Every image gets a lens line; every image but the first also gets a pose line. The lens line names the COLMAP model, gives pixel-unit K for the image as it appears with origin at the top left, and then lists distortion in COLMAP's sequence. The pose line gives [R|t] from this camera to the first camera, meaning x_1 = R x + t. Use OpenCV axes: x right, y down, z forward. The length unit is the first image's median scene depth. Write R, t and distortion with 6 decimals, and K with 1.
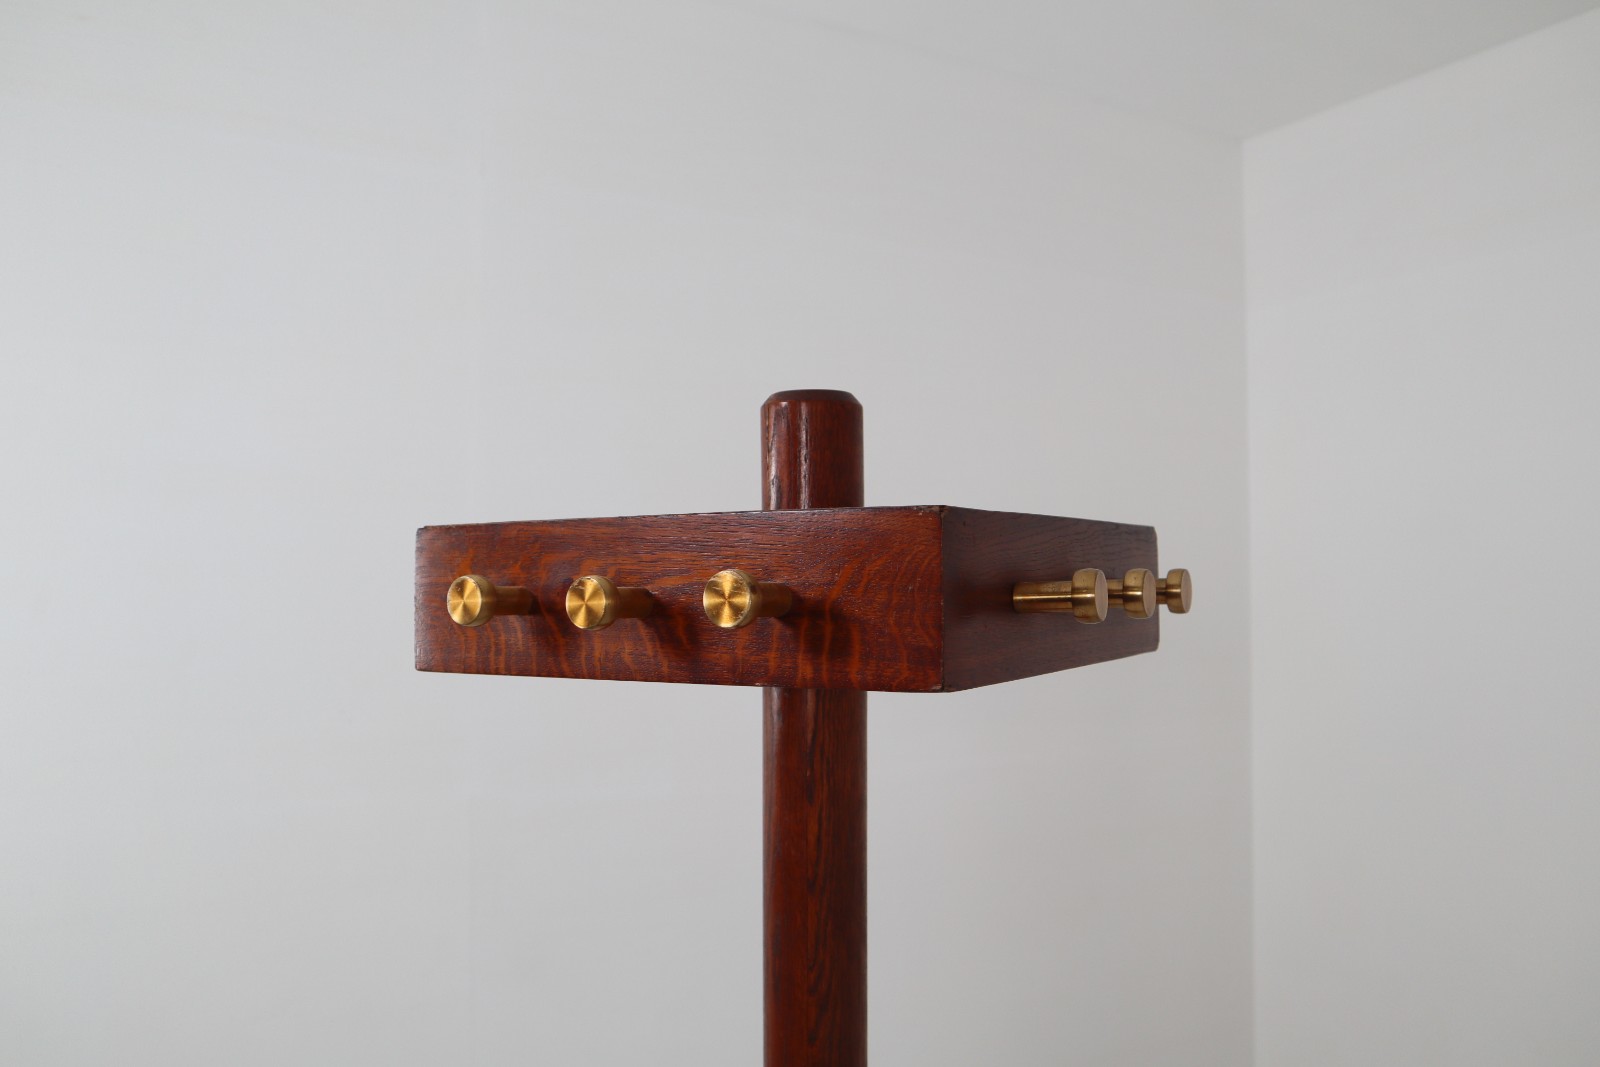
lens RADIAL K [[1315.3, 0, 800.0], [0, 1315.3, 533.5], [0, 0, 1]] dist [-0.046395, -0.000192]
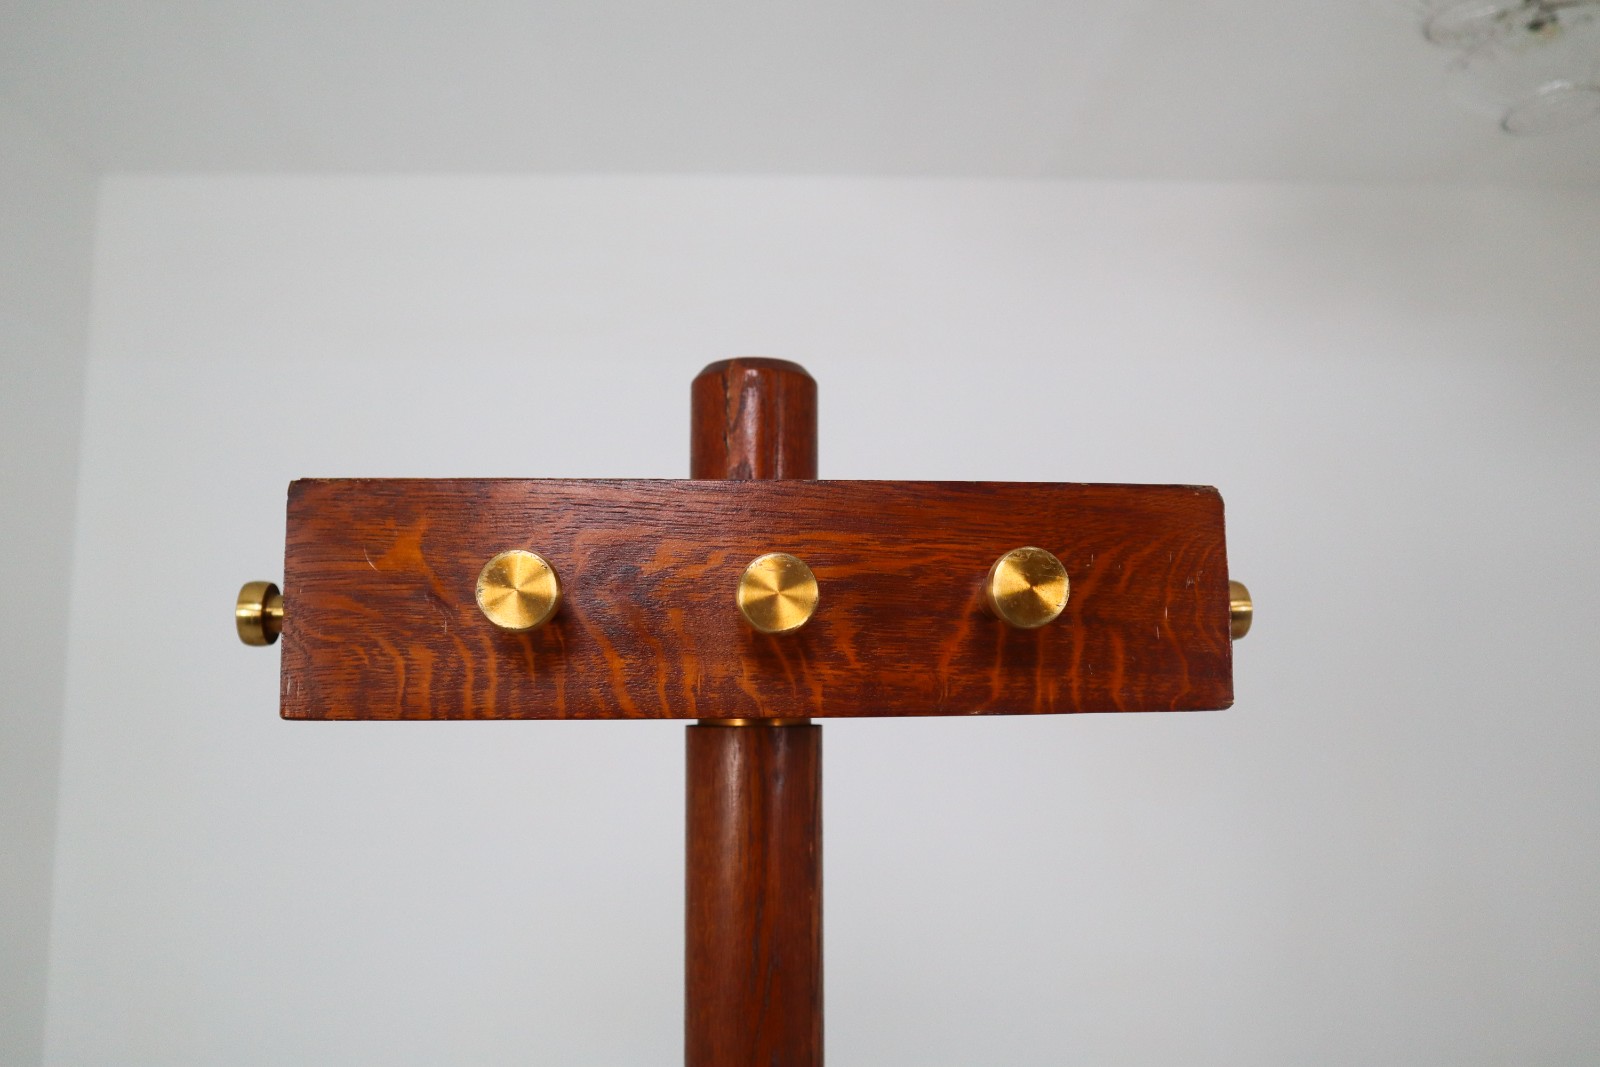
lens RADIAL K [[1137.5, 0, 805.8], [0, 1137.5, 492.7], [0, 0, 1]] dist [-0.052907, -0.000164]
pose [[0.805300, 0.065520, 0.589236, -0.499265], [-0.024143, 0.996674, -0.077830, 0.043650], [-0.592376, 0.048451, 0.804204, 0.540462]]
